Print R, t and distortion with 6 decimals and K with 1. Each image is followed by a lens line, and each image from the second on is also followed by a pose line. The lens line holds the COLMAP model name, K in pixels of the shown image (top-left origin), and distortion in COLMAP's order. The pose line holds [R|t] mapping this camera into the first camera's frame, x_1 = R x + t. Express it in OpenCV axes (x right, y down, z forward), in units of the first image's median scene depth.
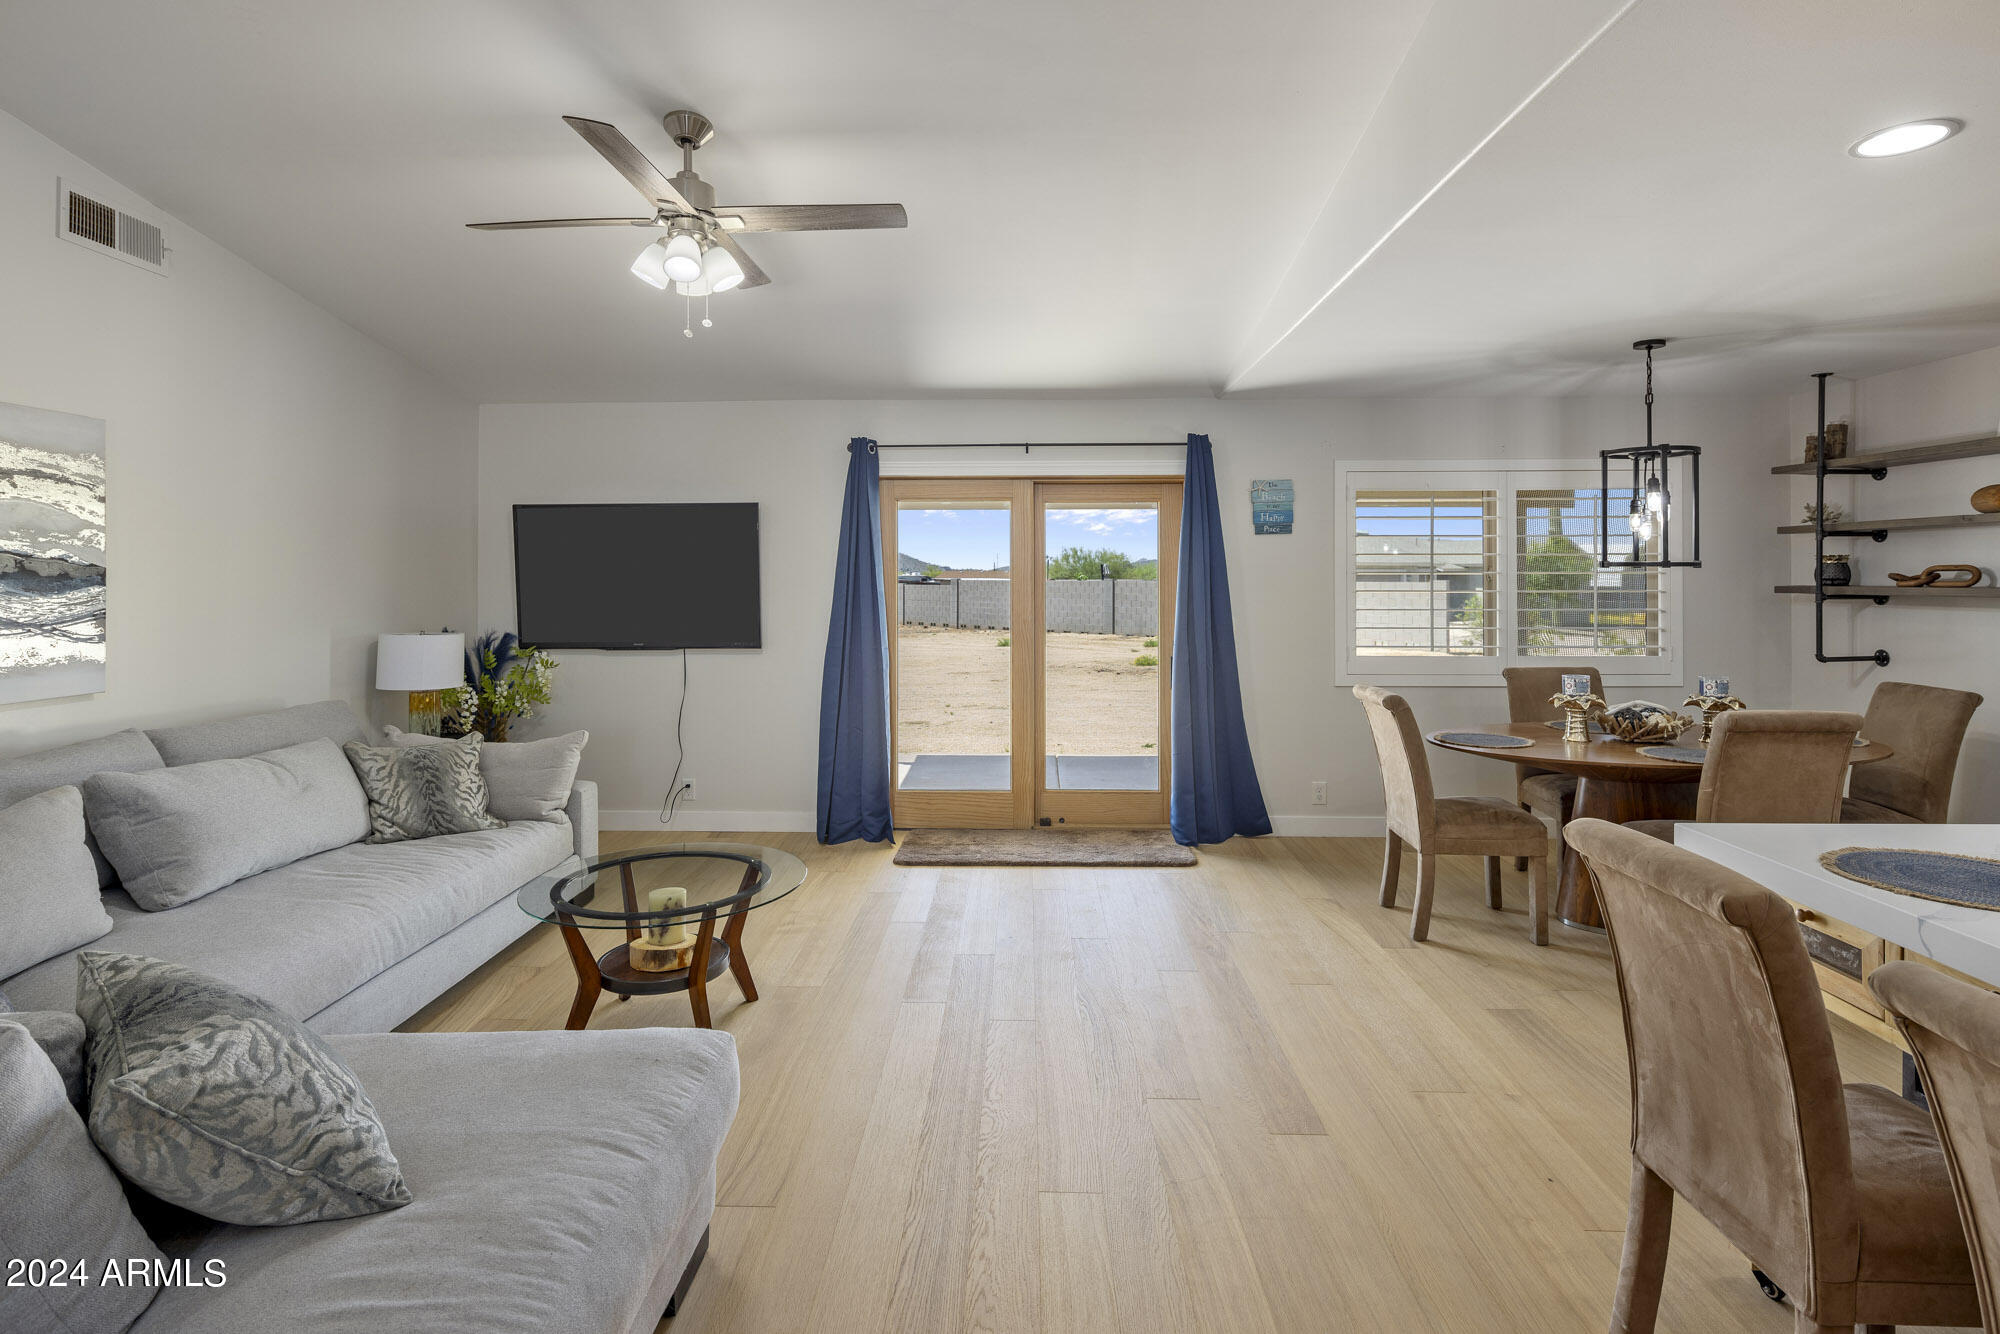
lens RADIAL K [[966.8, 0, 997.6], [0, 966.8, 577.2], [0, 0, 1]] dist [0.019411, -0.012223]
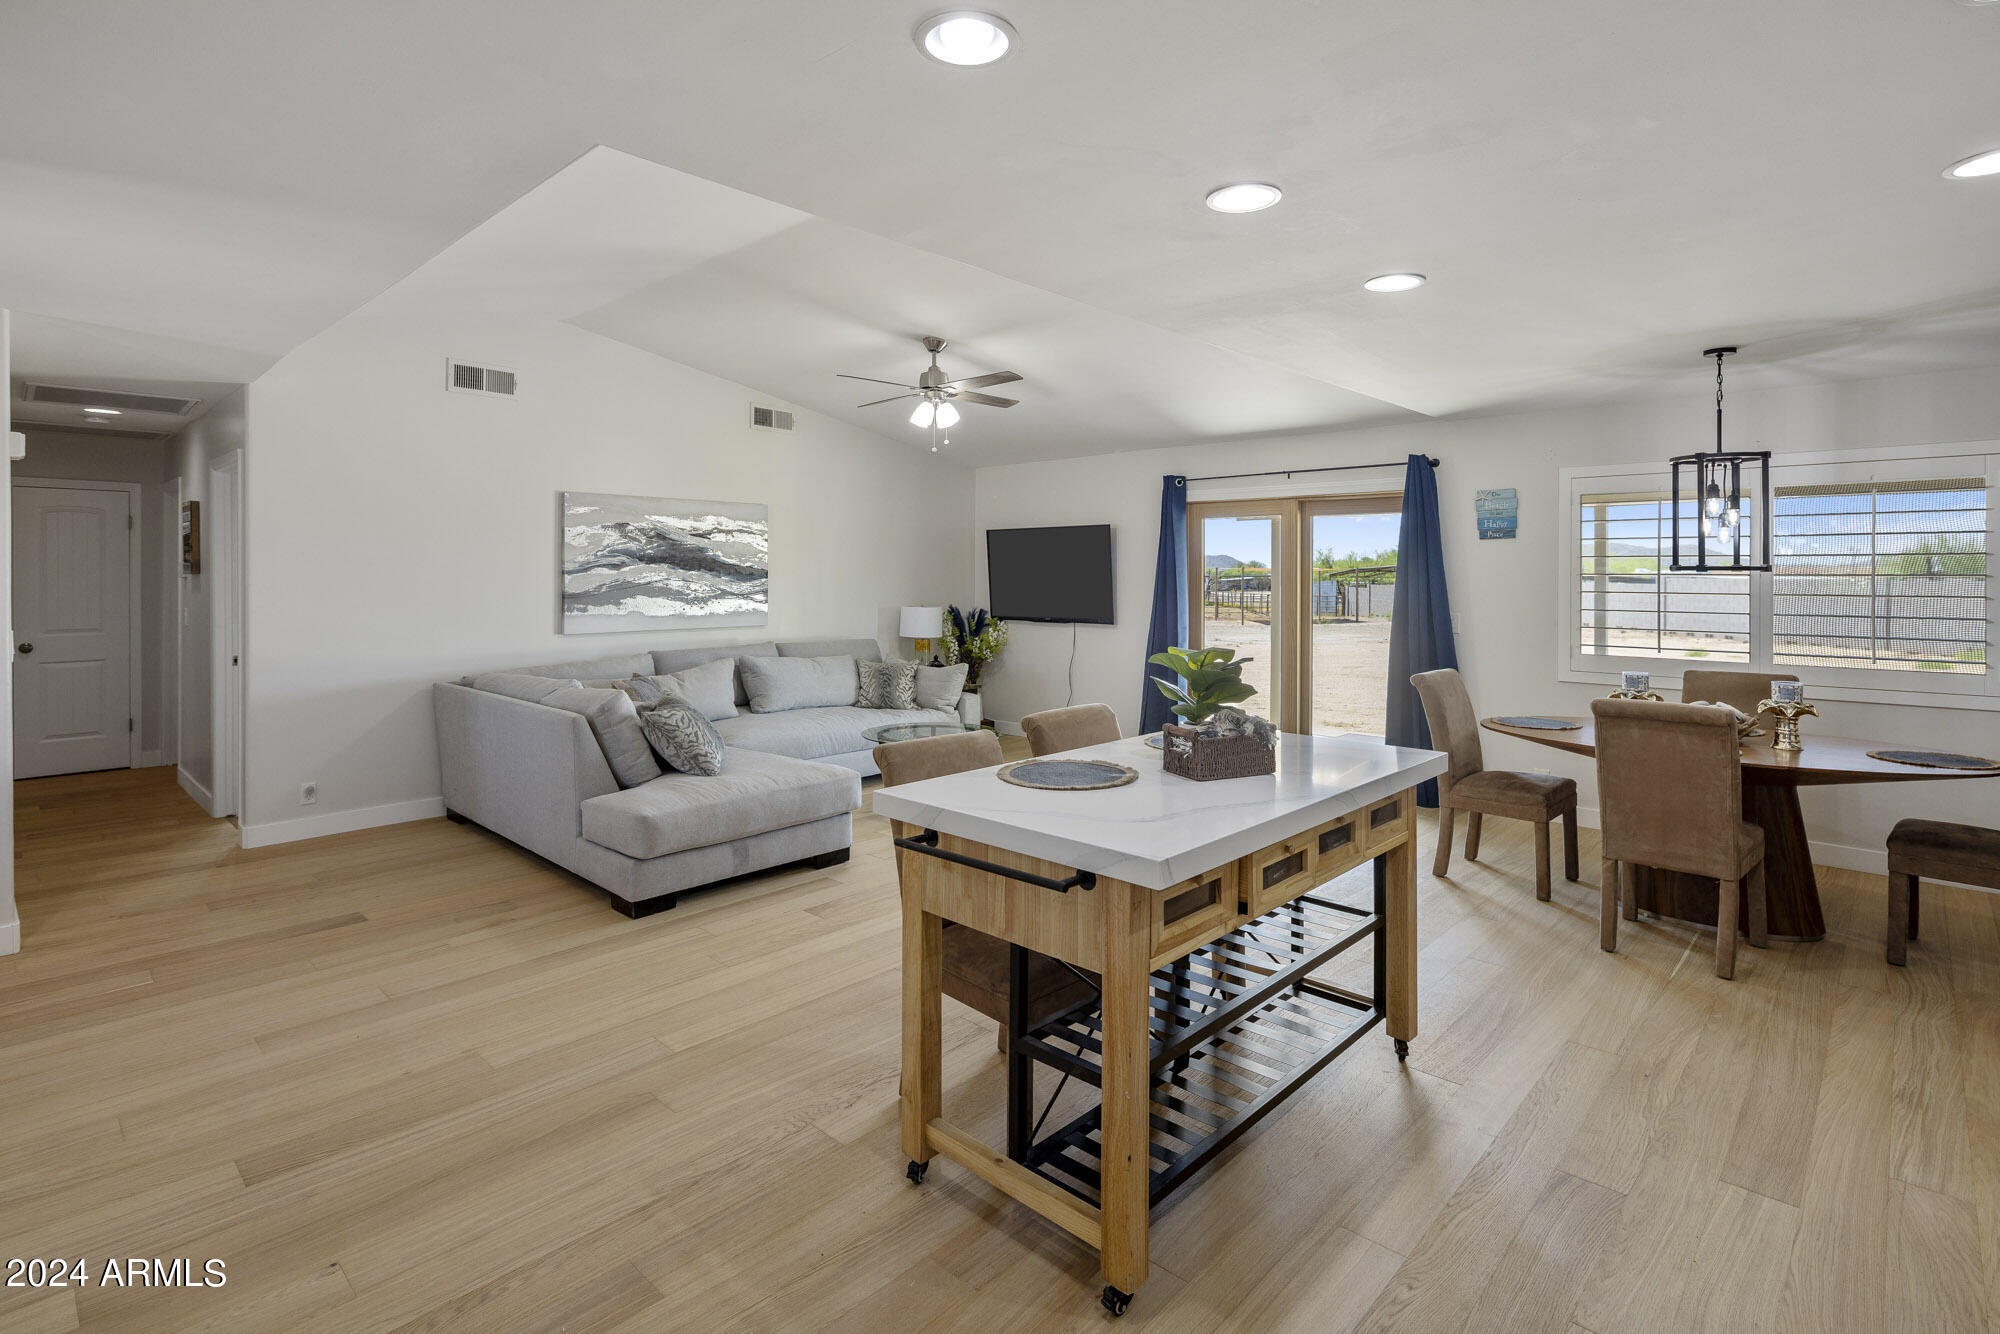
lens RADIAL K [[966.8, 0, 997.6], [0, 966.8, 577.2], [0, 0, 1]] dist [0.019411, -0.012223]
pose [[0.752219, 0.006565, -0.658881, 0.775104], [-0.003732, 0.999977, 0.005702, -0.006762], [0.658903, -0.001830, 0.752226, -0.270602]]
